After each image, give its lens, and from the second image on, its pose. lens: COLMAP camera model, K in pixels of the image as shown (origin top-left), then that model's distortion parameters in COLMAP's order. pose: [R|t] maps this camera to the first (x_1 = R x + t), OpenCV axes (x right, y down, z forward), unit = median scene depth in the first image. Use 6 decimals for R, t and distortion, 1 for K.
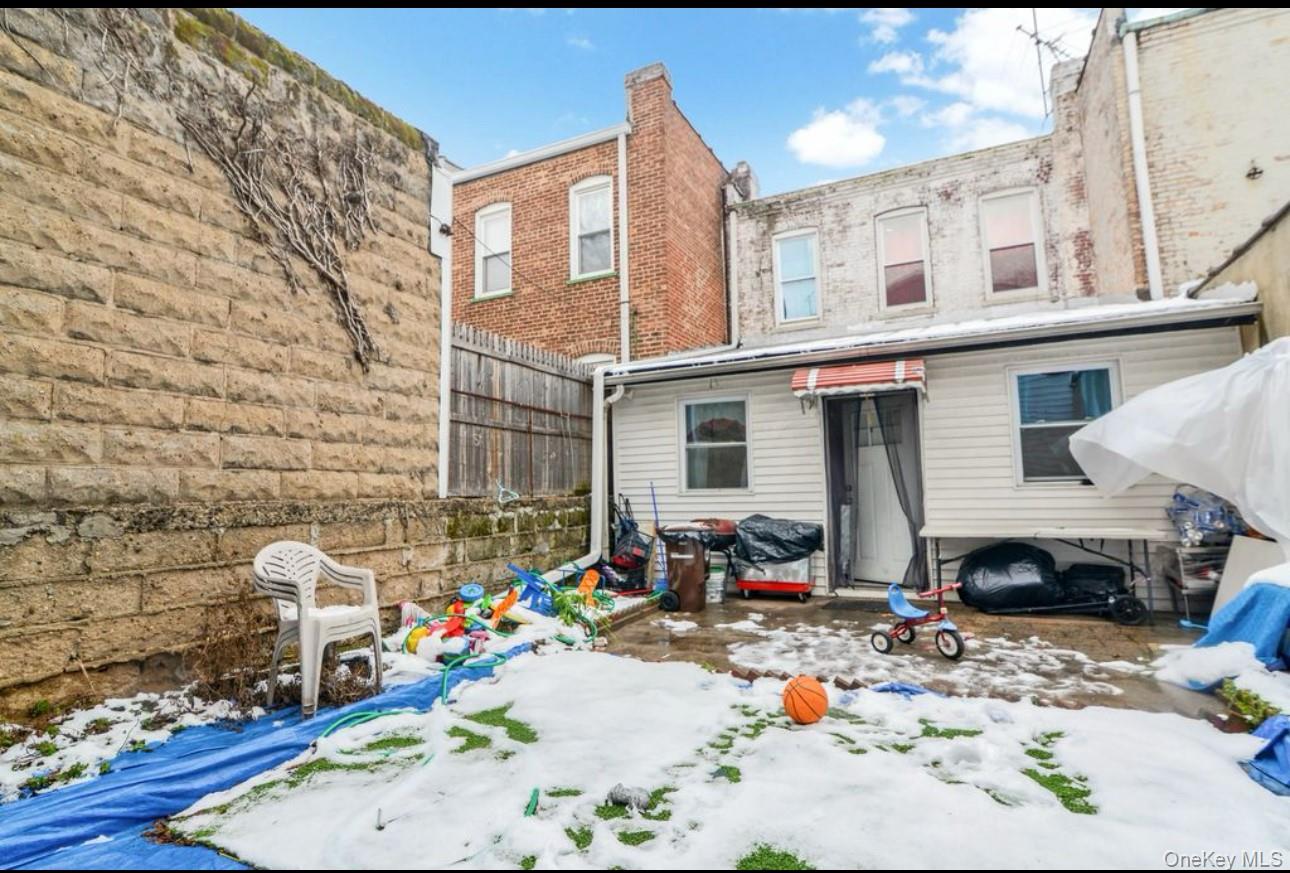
lens RADIAL K [[630.2, 0, 645.2], [0, 630.2, 432.1], [0, 0, 1]] dist [-0.014946, -0.000016]
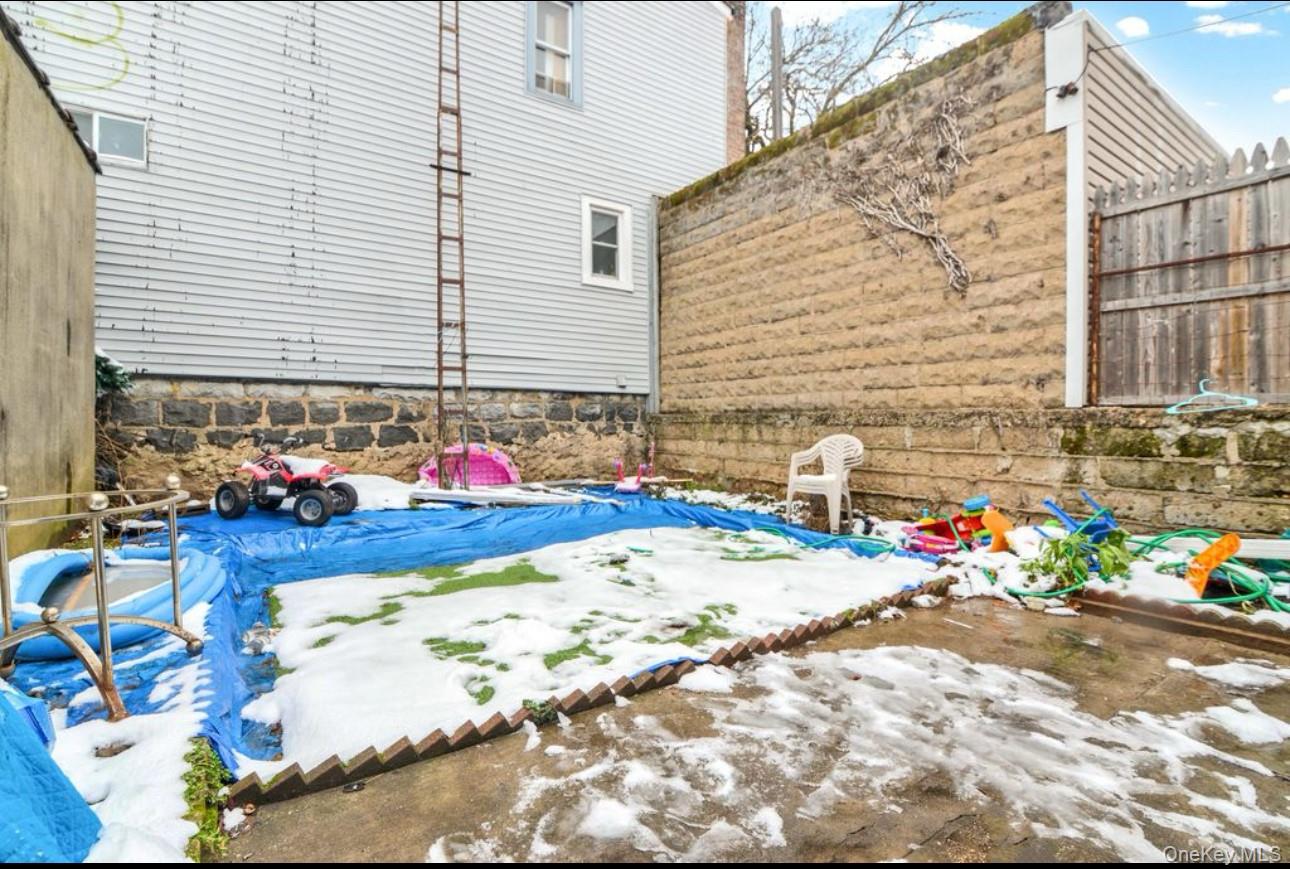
lens RADIAL K [[583.7, 0, 645.2], [0, 583.7, 425.6], [0, 0, 1]] dist [-0.018702, -0.000257]
pose [[-0.482830, 0.027823, -0.875272, 0.778495], [0.094575, 0.995306, -0.020533, 0.106081], [0.870592, -0.092693, -0.483195, 1.015826]]
